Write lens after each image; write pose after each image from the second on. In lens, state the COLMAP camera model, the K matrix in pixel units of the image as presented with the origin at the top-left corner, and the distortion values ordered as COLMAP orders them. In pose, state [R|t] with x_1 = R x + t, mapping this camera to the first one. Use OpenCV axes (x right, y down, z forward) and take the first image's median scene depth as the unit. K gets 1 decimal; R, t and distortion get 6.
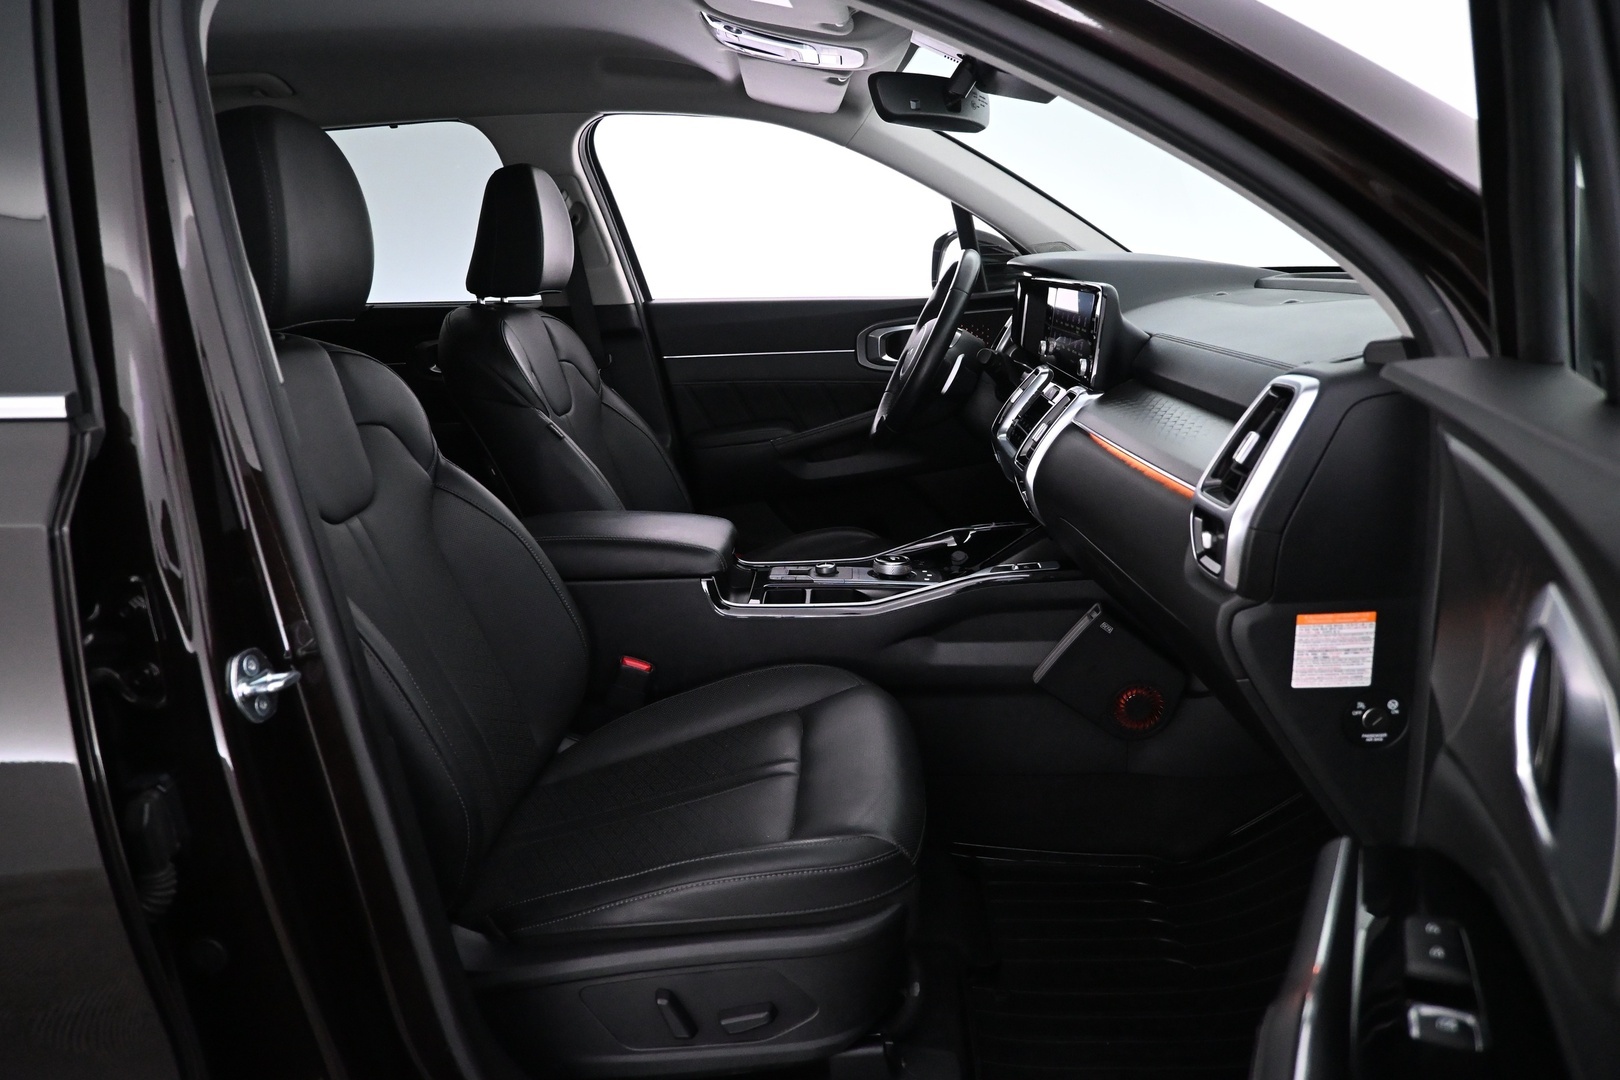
lens RADIAL K [[1097.4, 0, 810.0], [0, 1097.4, 540.0], [0, 0, 1]] dist [0.000163, -0.002885]
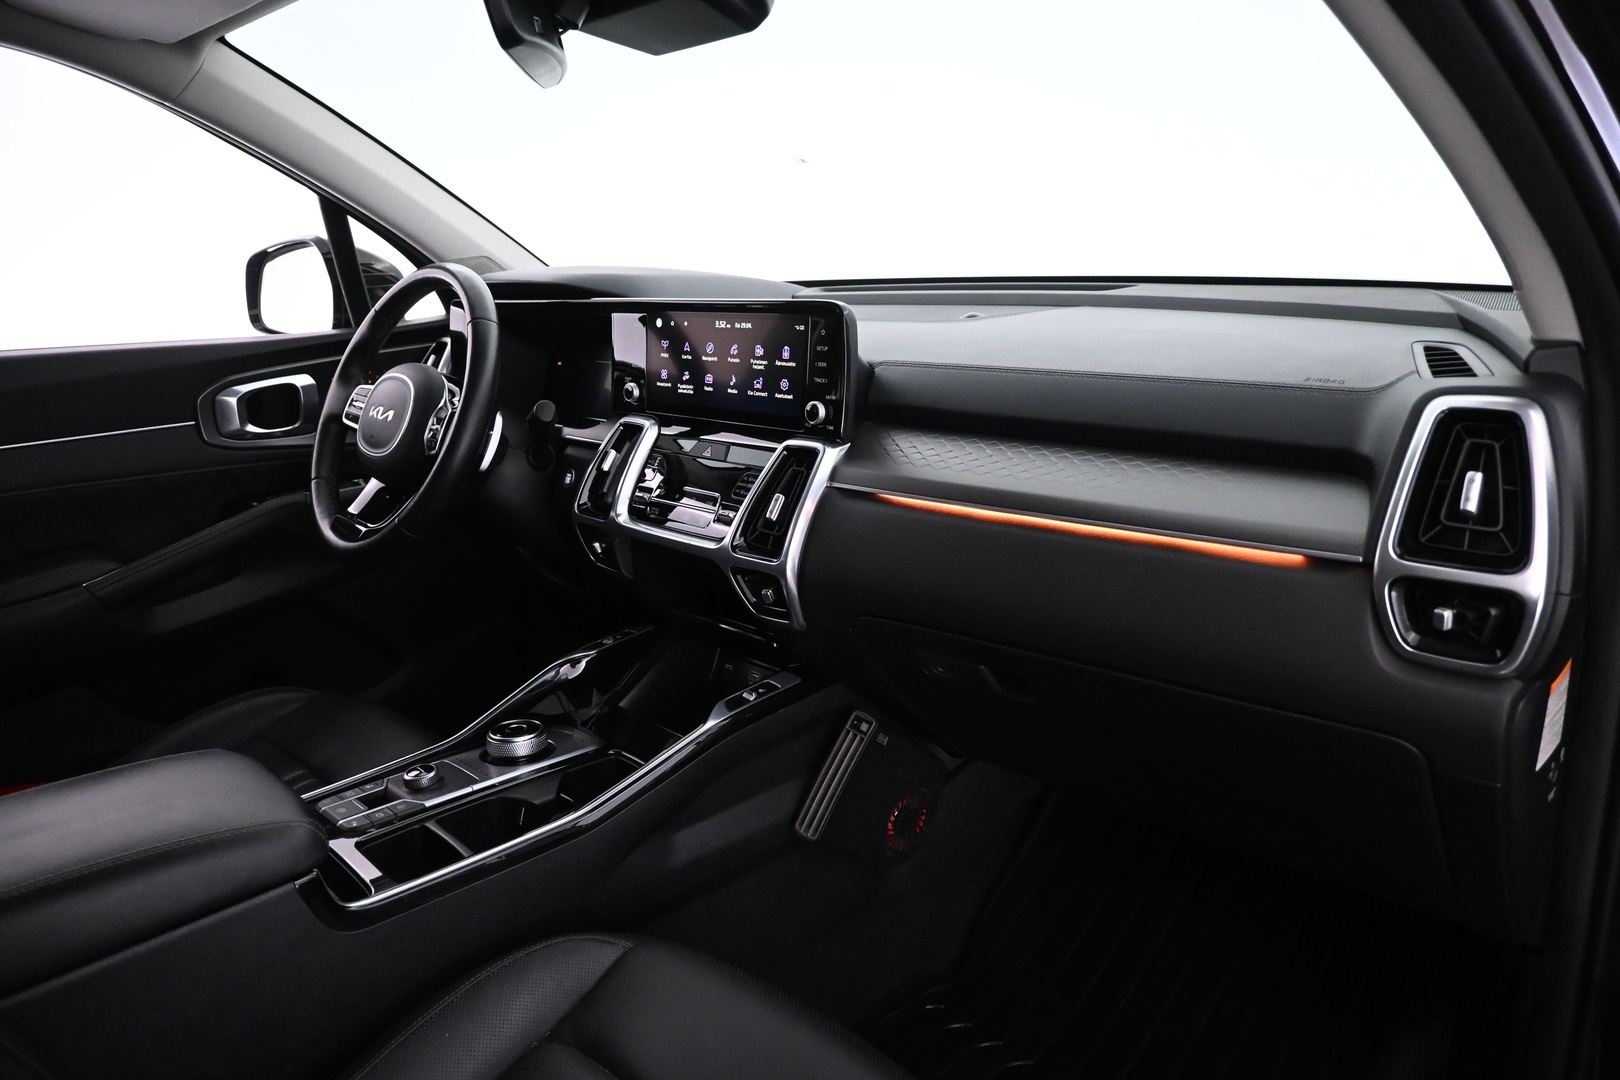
lens RADIAL K [[1097.4, 0, 810.0], [0, 1097.4, 540.0], [0, 0, 1]] dist [0.000163, -0.002885]
pose [[0.678005, -0.179103, 0.712904, -0.247874], [0.196566, 0.978717, 0.058940, -0.096561], [-0.708288, 0.100171, 0.698781, 0.401727]]
